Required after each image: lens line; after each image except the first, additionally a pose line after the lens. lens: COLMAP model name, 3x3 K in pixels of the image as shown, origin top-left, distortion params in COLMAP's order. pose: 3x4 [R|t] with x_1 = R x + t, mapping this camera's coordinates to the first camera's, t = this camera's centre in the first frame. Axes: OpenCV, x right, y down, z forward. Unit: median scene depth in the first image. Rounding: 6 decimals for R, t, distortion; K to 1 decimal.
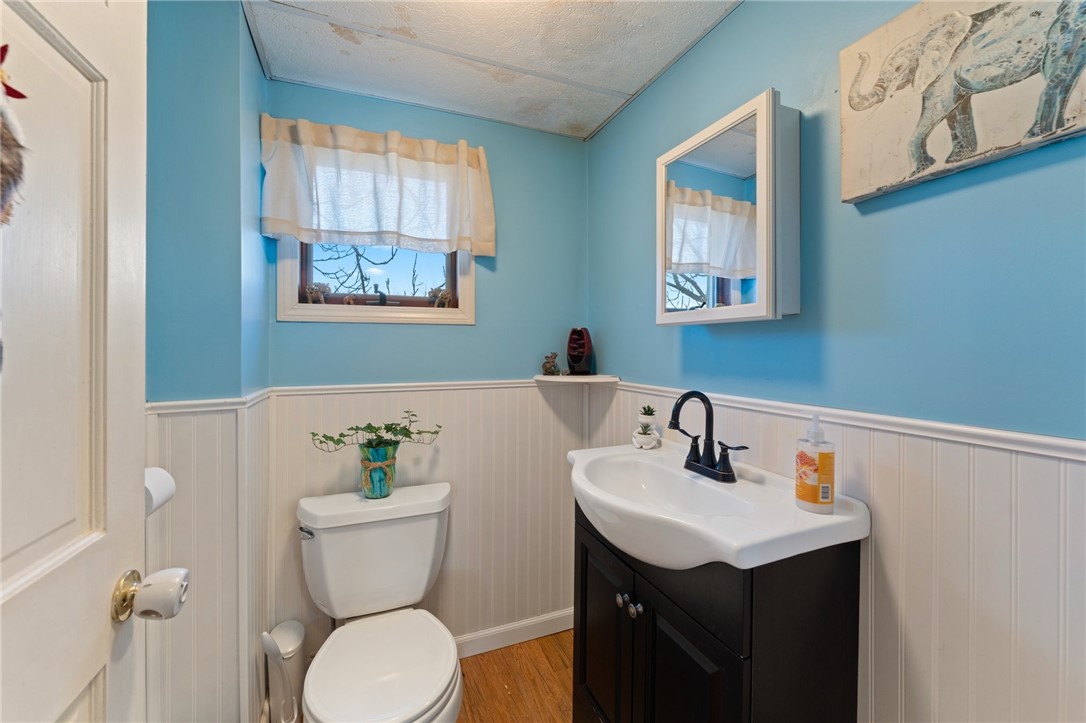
lens RADIAL K [[434.1, 0, 542.1], [0, 434.1, 354.7], [0, 0, 1]] dist [-0.001399, 0.000342]
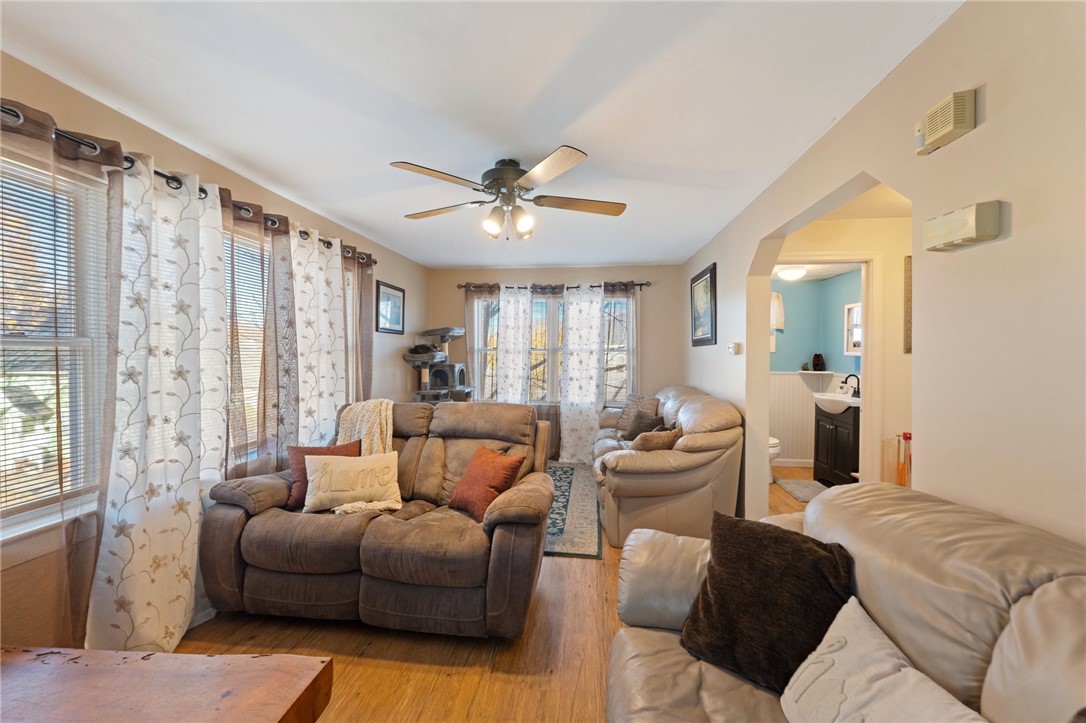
lens RADIAL K [[434.1, 0, 546.0], [0, 434.1, 359.0], [0, 0, 1]] dist [-0.001399, 0.000342]
pose [[0.881421, 0.011417, -0.472194, -0.131962], [-0.009098, 0.999933, 0.007194, -0.031385], [0.472244, -0.002045, 0.881465, -2.193828]]
